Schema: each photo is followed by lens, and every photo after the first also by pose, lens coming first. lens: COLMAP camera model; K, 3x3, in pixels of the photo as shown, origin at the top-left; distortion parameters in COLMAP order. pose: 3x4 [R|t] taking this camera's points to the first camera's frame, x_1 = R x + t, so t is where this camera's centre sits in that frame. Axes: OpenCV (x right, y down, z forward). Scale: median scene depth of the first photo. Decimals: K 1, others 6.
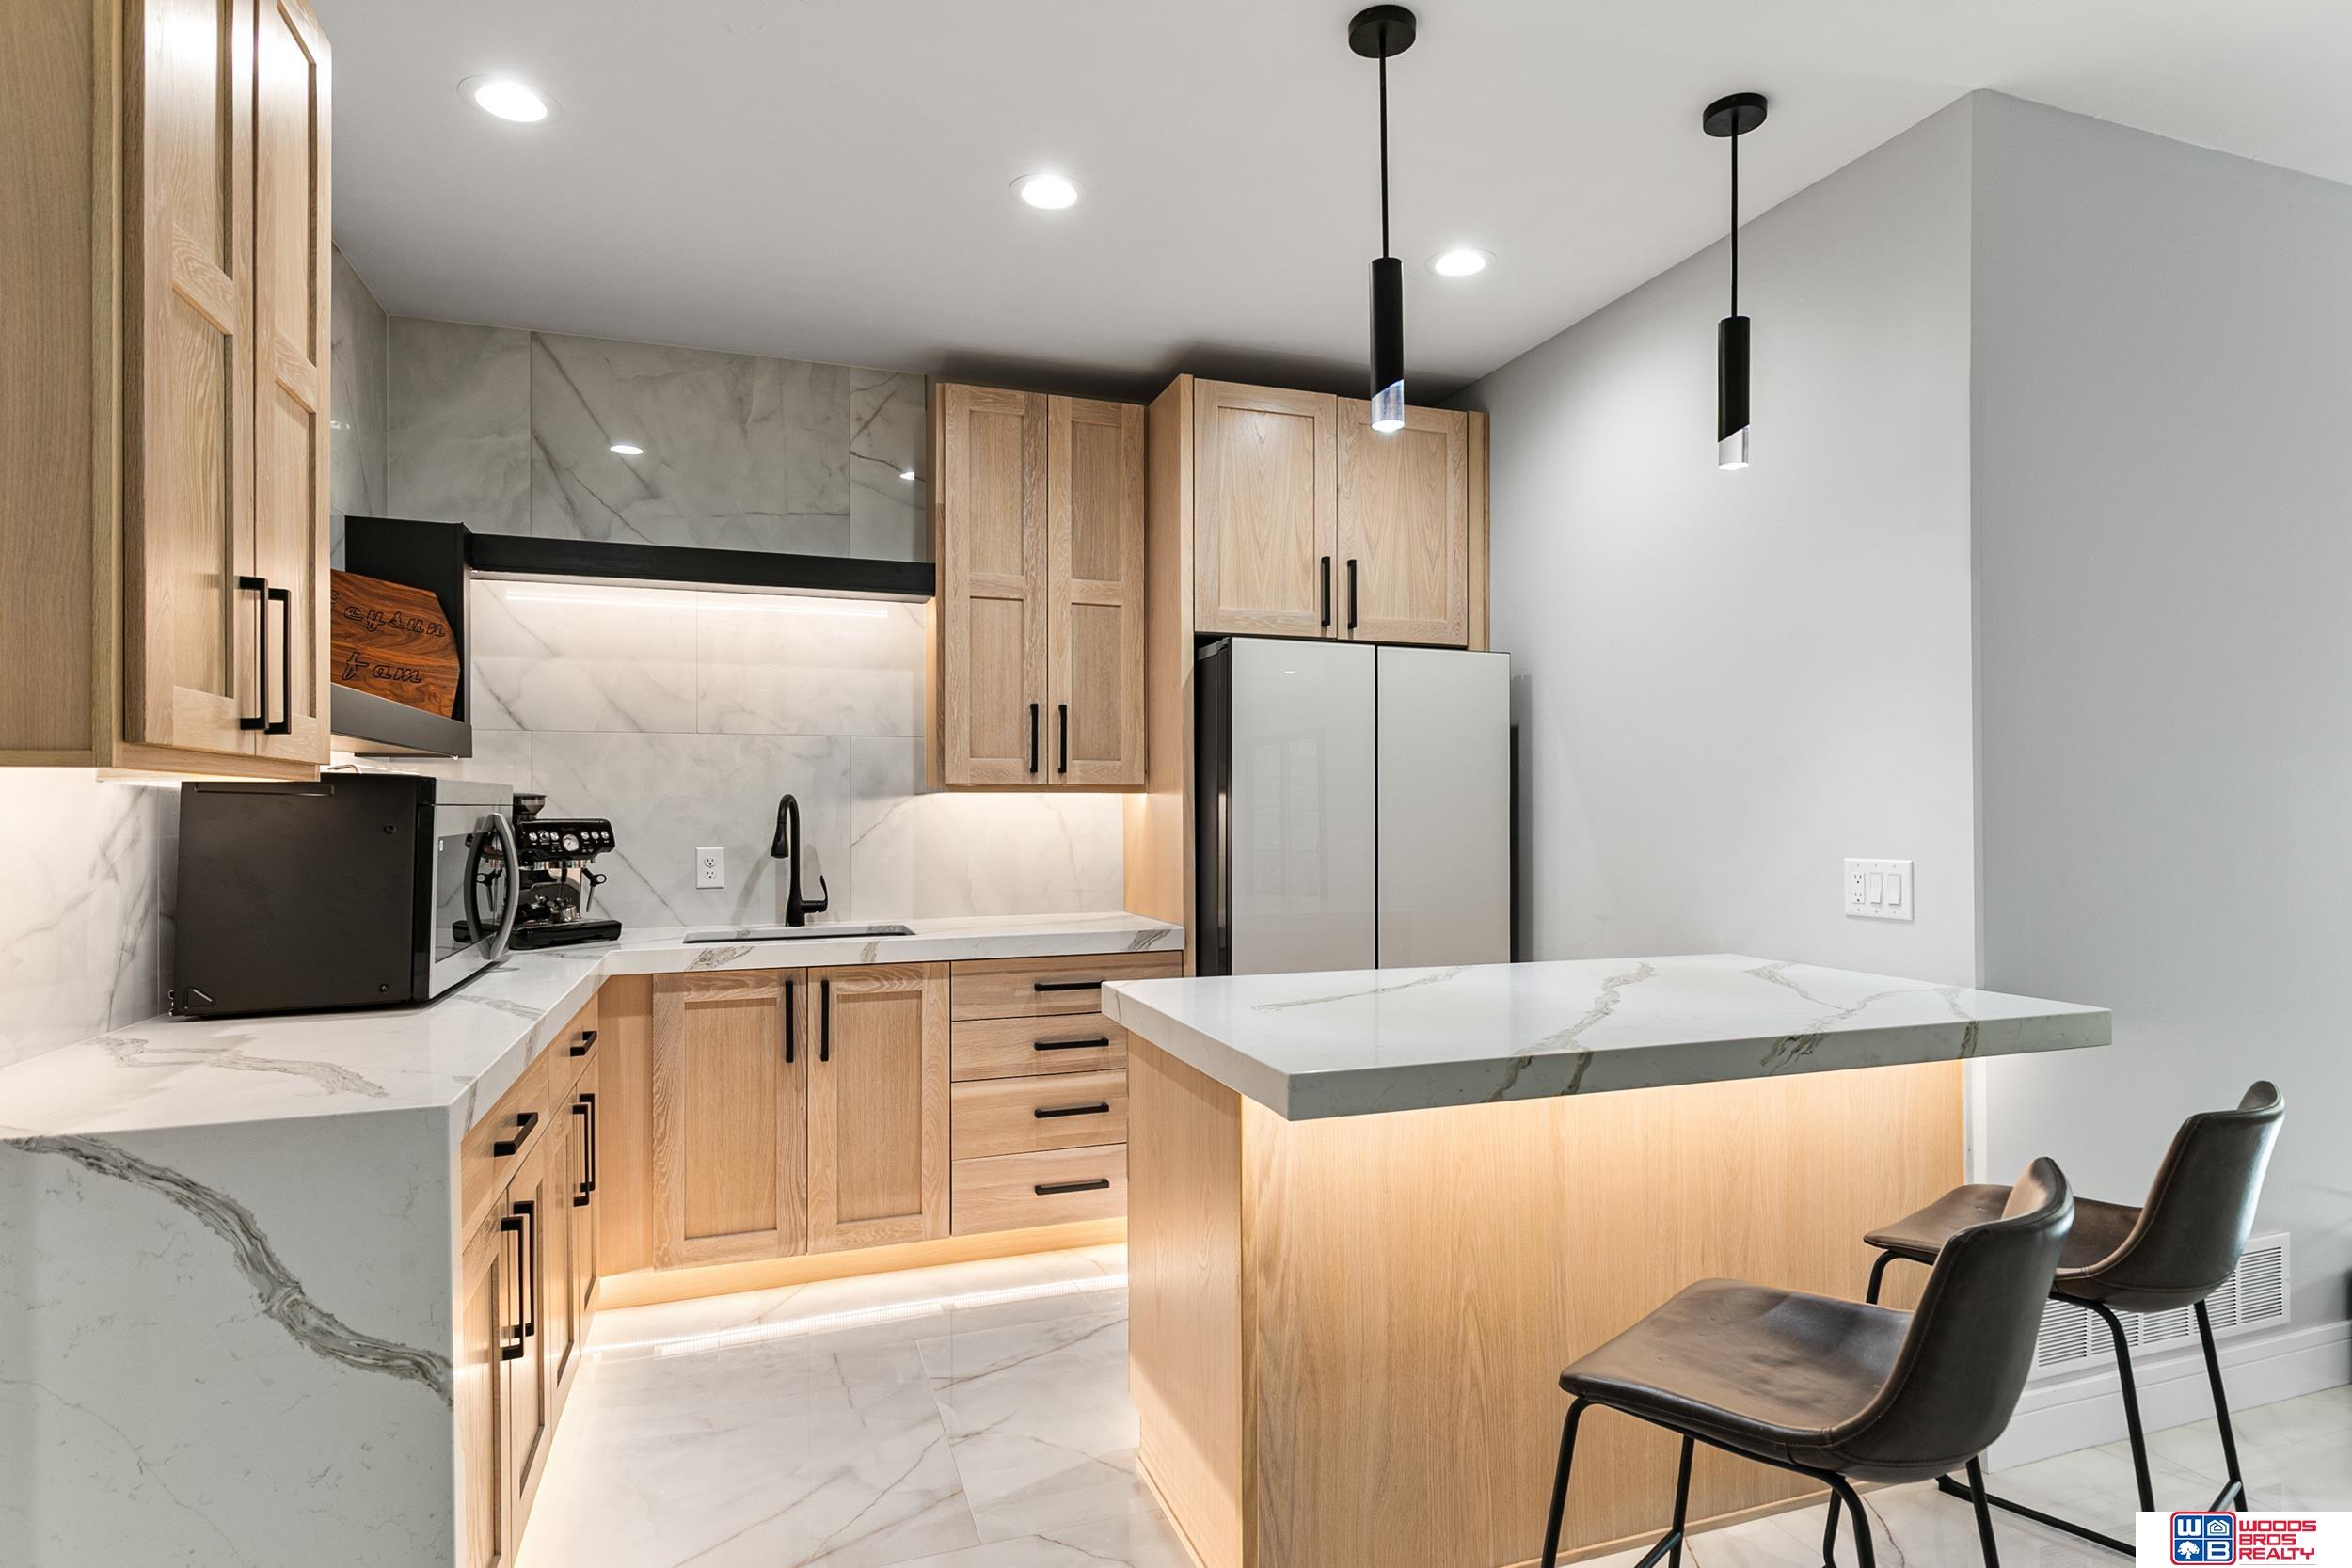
lens RADIAL K [[1258.9, 0, 1180.7], [0, 1258.9, 811.9], [0, 0, 1]] dist [0.001471, 0.001682]
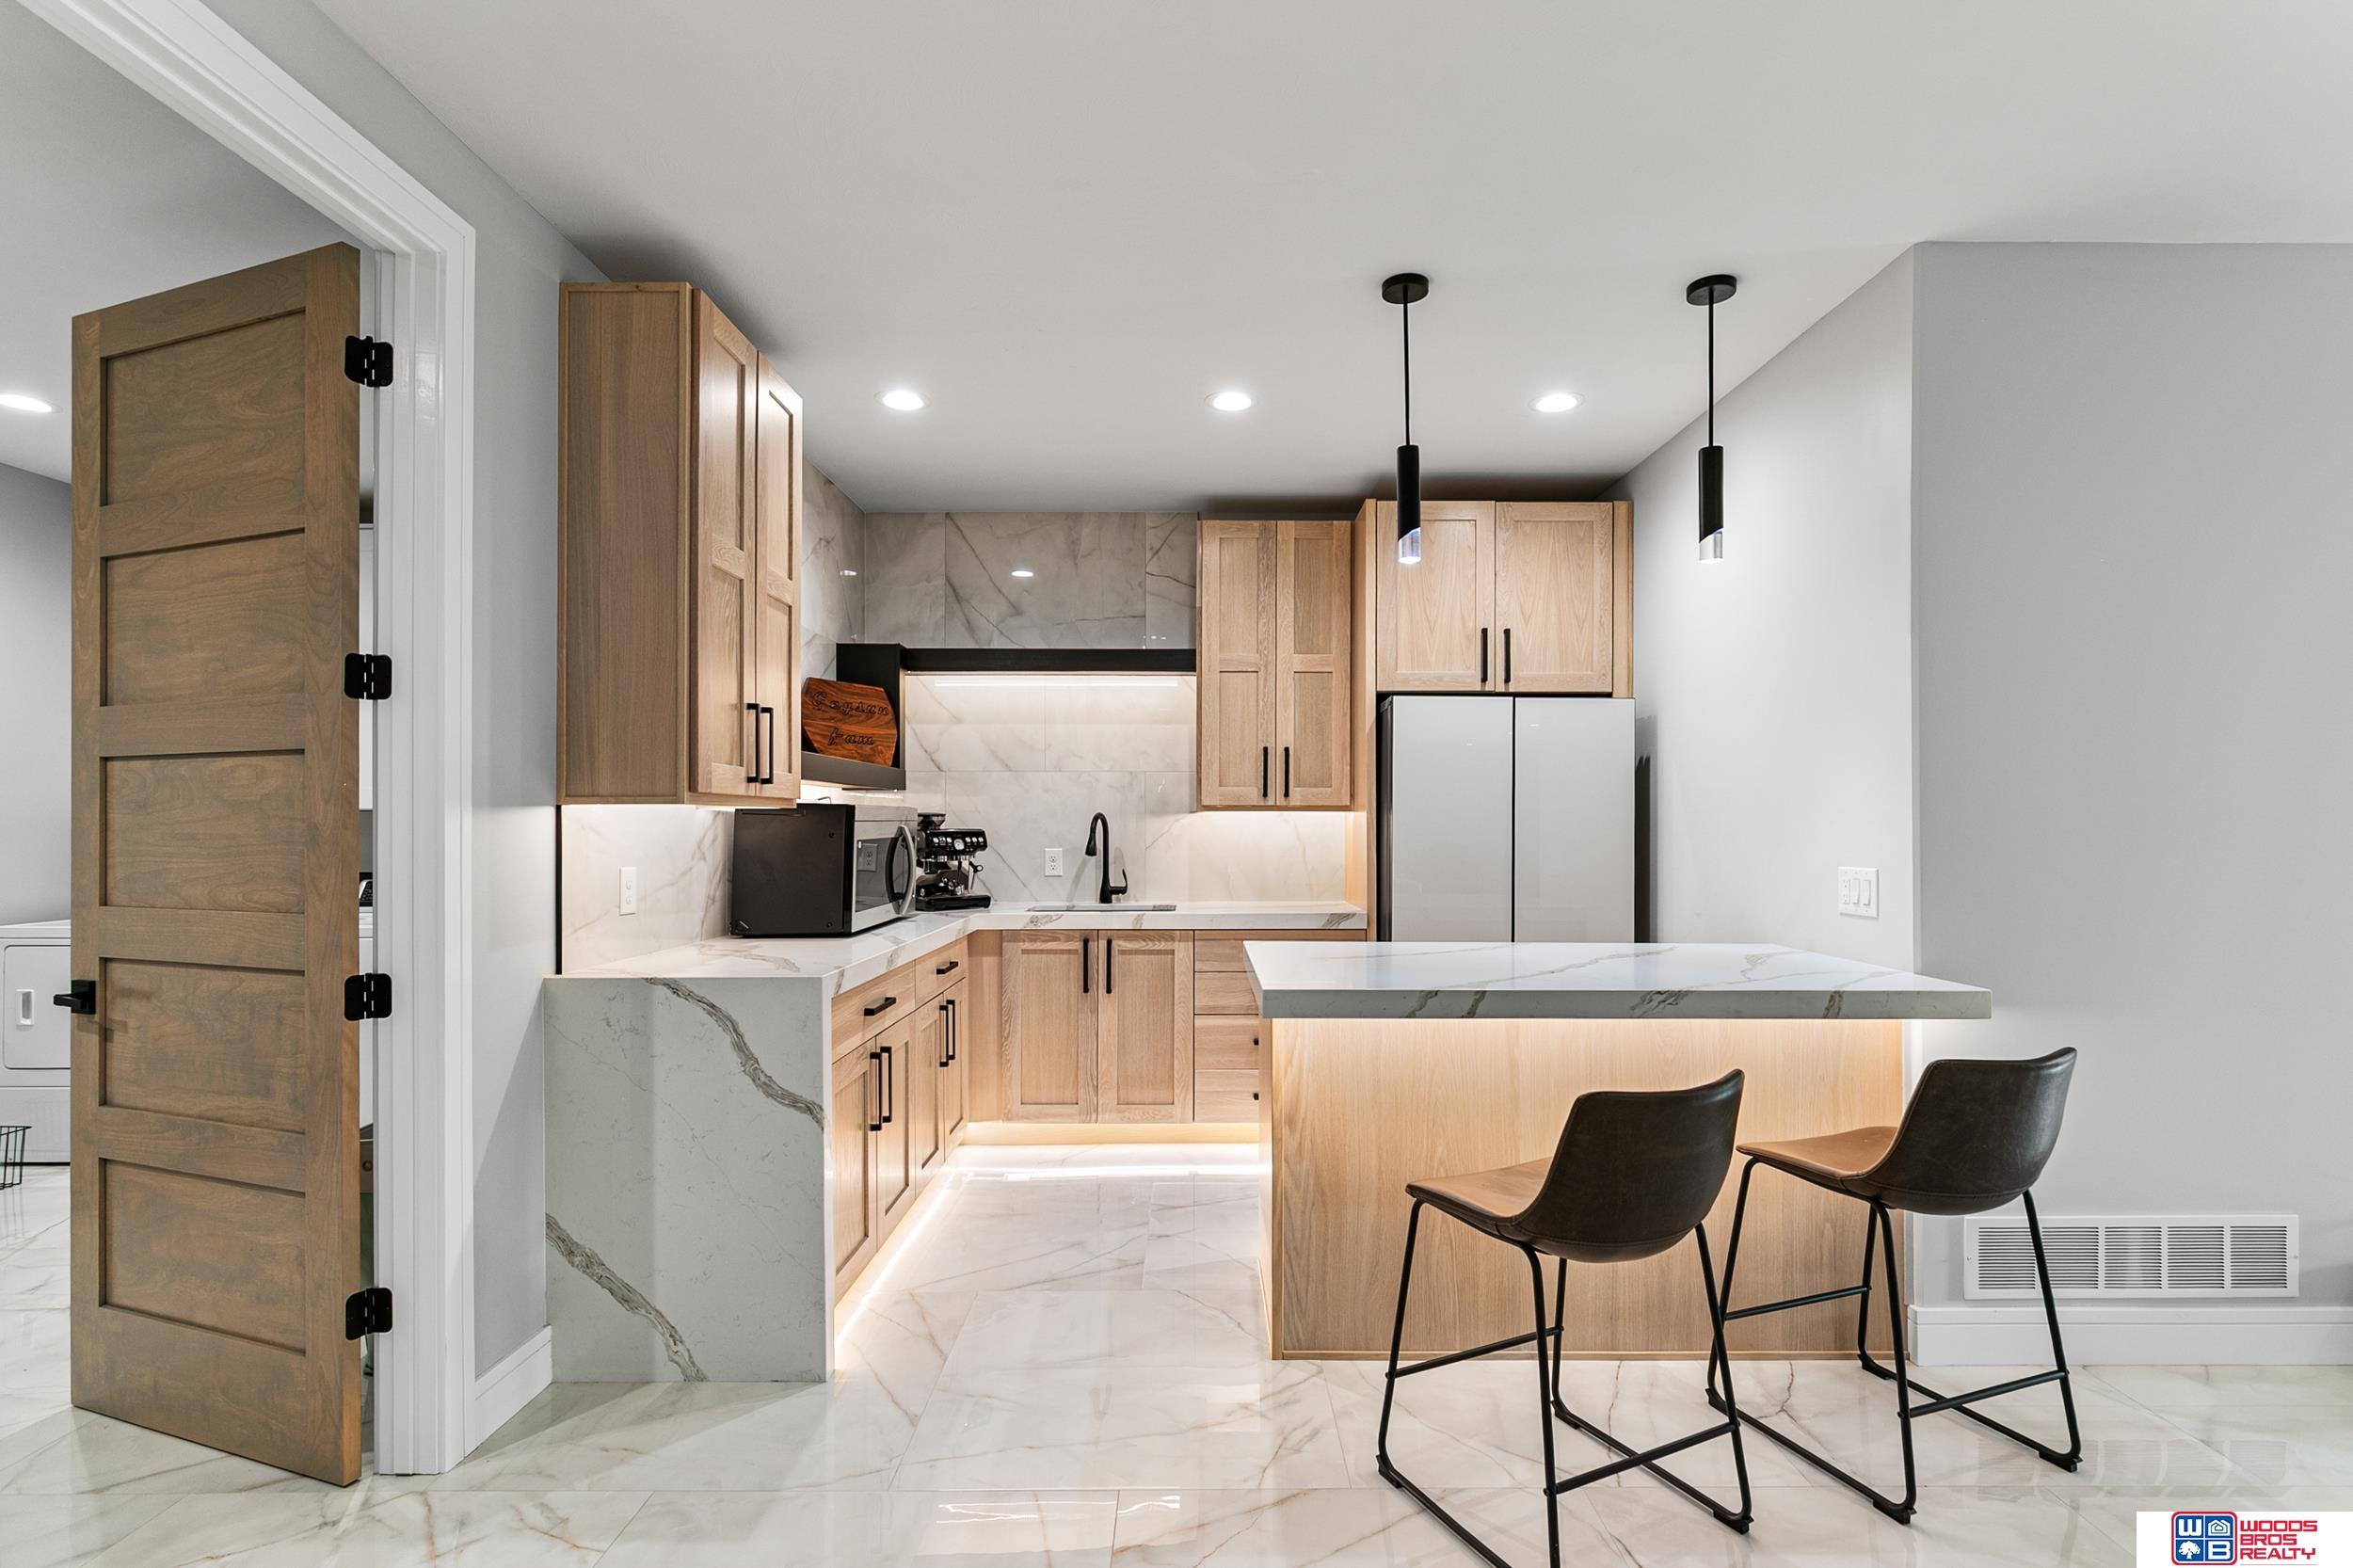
lens RADIAL K [[1106.0, 0, 1181.3], [0, 1106.0, 823.2], [0, 0, 1]] dist [0.000249, 0.000091]
pose [[0.940407, 0.003380, -0.340035, 0.239006], [-0.003240, 0.999994, 0.000981, -0.003807], [0.340037, 0.000180, 0.940412, -0.192418]]
